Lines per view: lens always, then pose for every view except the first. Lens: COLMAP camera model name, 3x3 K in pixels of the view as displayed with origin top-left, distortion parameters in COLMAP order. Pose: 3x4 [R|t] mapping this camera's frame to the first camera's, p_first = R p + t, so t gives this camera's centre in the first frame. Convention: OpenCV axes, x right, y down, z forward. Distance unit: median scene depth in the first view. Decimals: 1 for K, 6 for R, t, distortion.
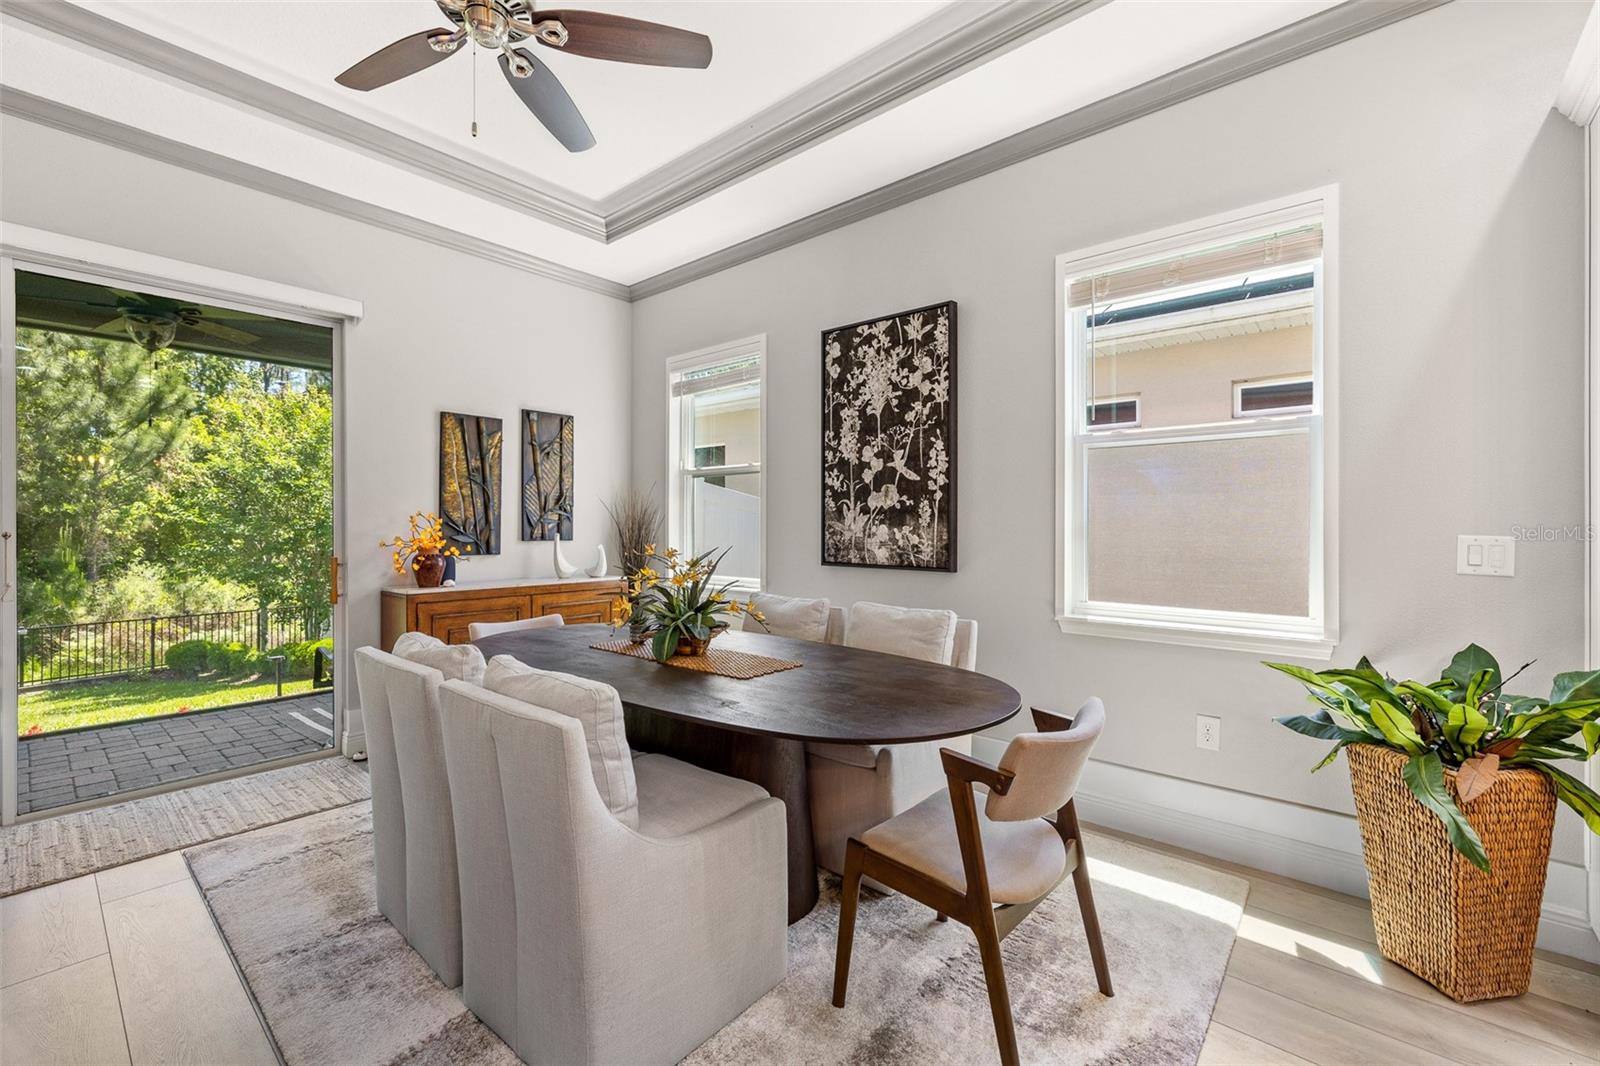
lens RADIAL K [[672.2, 0, 793.7], [0, 672.2, 528.7], [0, 0, 1]] dist [-0.000048, 0.000220]
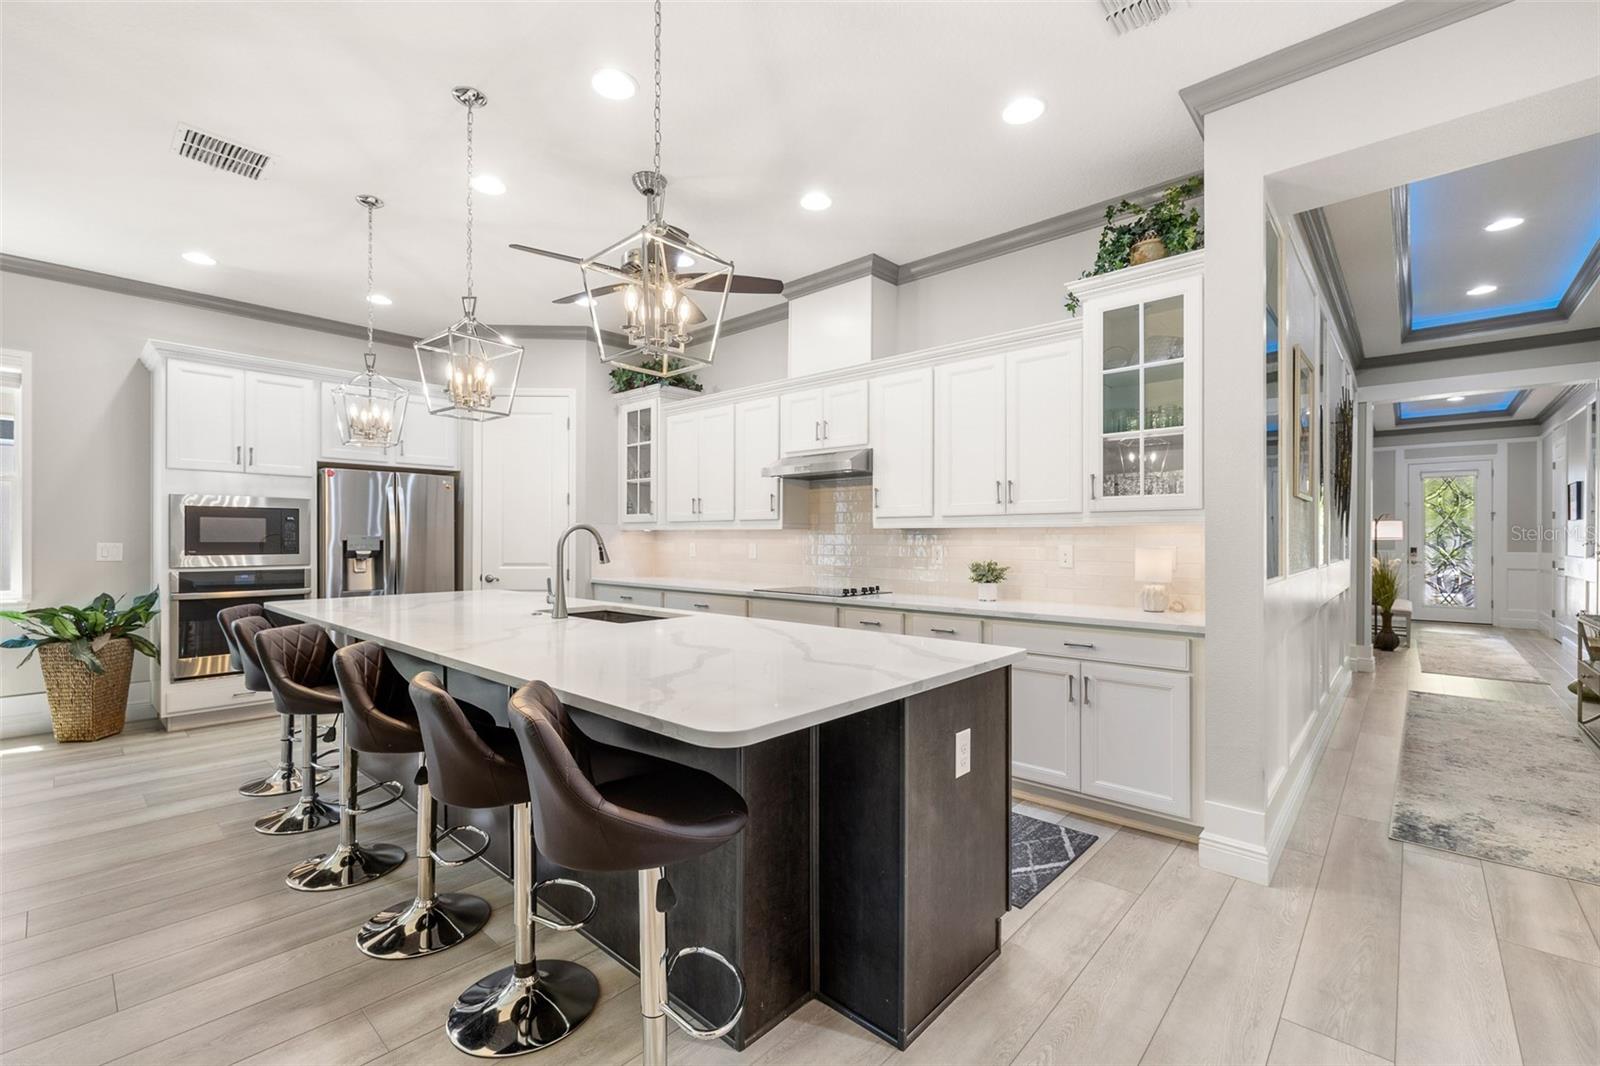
lens RADIAL K [[679.7, 0, 791.8], [0, 679.7, 538.7], [0, 0, 1]] dist [0.000286, 0.000052]
pose [[0.022628, -0.000799, 0.999744, -0.644586], [-0.001744, 0.999998, 0.000839, -0.005008], [-0.999742, -0.001762, 0.022627, -0.722349]]
